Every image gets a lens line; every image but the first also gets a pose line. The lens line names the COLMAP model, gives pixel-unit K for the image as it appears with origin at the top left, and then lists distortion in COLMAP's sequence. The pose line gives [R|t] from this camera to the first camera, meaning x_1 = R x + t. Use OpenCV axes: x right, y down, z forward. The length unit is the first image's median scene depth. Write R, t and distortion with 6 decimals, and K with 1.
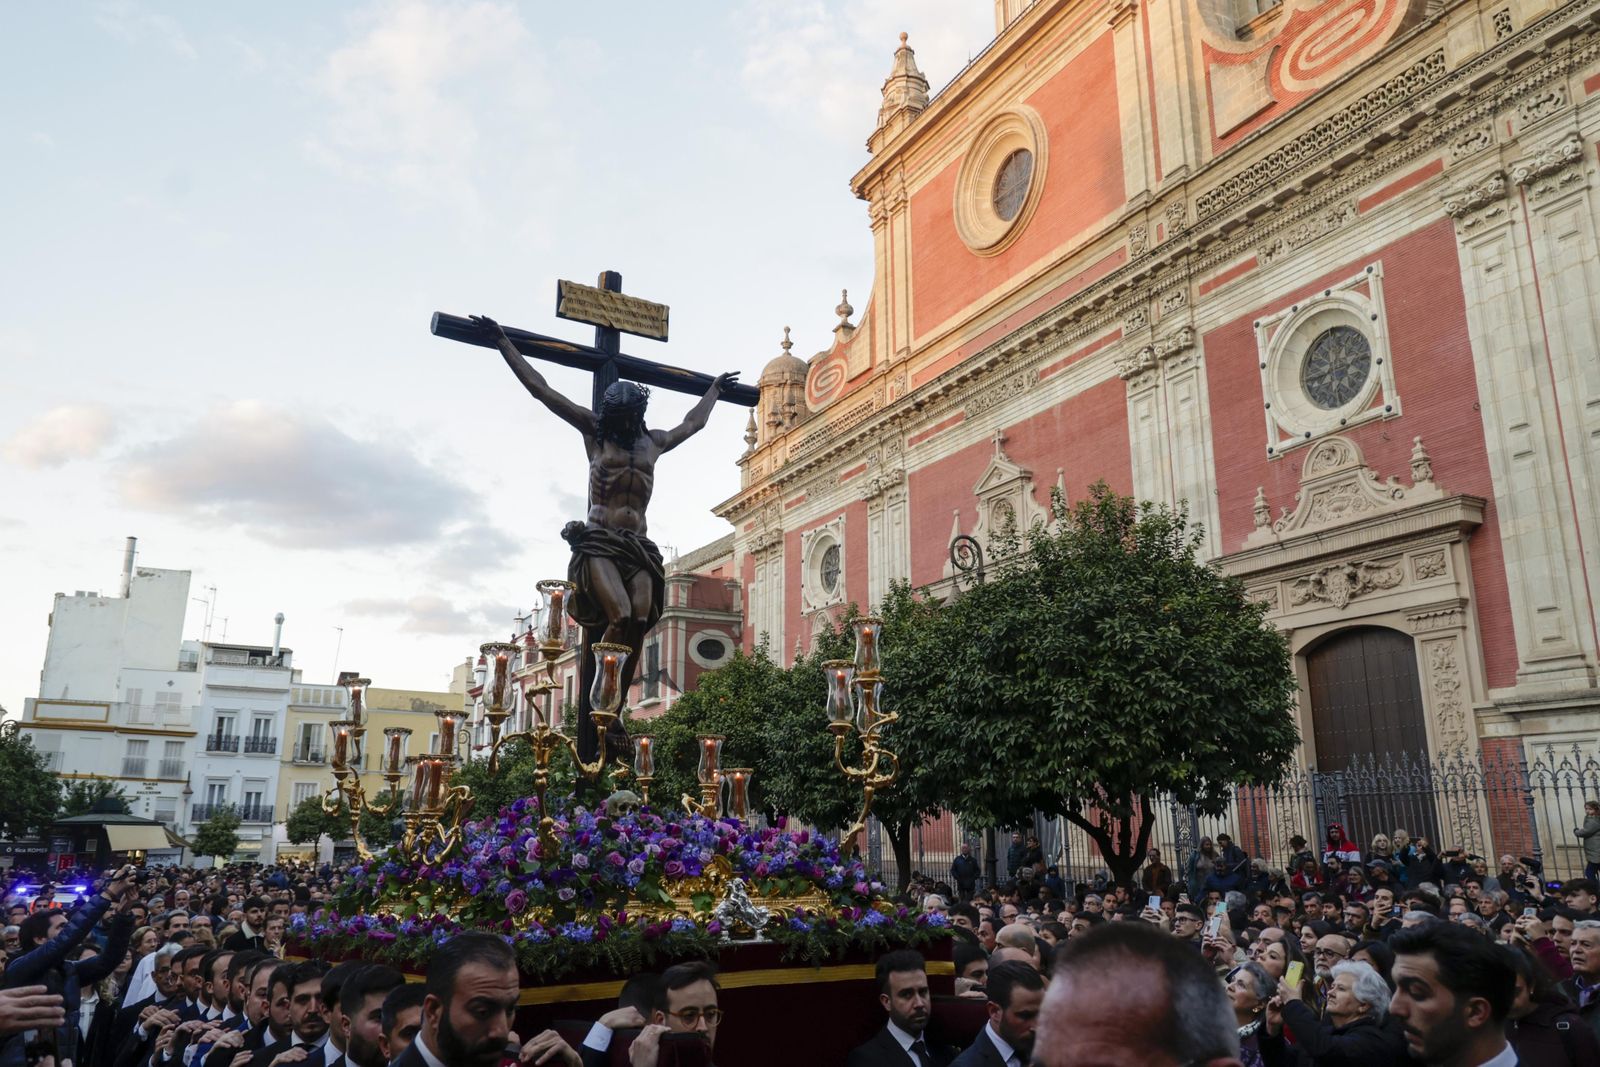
lens RADIAL K [[1214.5, 0, 772.2], [0, 1214.5, 524.7], [0, 0, 1]] dist [0.026287, 0.037018]
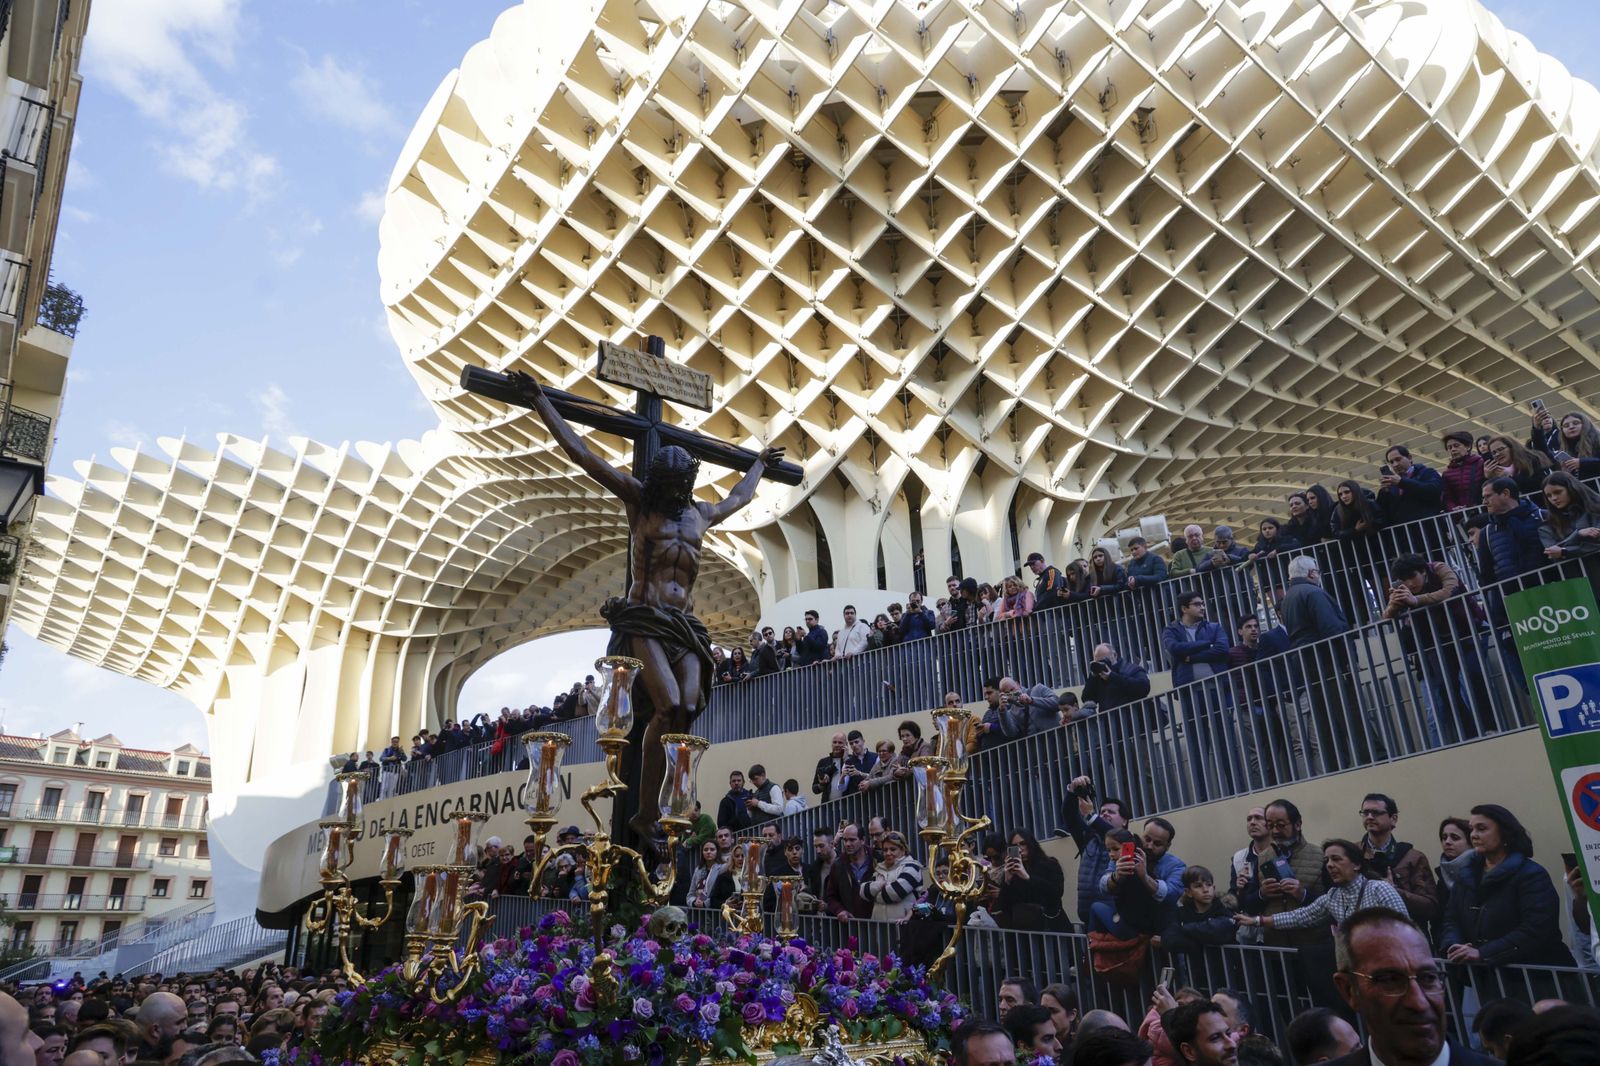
lens RADIAL K [[1074.5, 0, 814.5], [0, 1074.5, 534.7], [0, 0, 1]] dist [0.016841, -0.000292]
pose [[0.996106, 0.021710, 0.085446, -0.084699], [-0.014141, 0.996002, -0.088210, 0.019090], [-0.087019, 0.086658, 0.992430, 0.191618]]
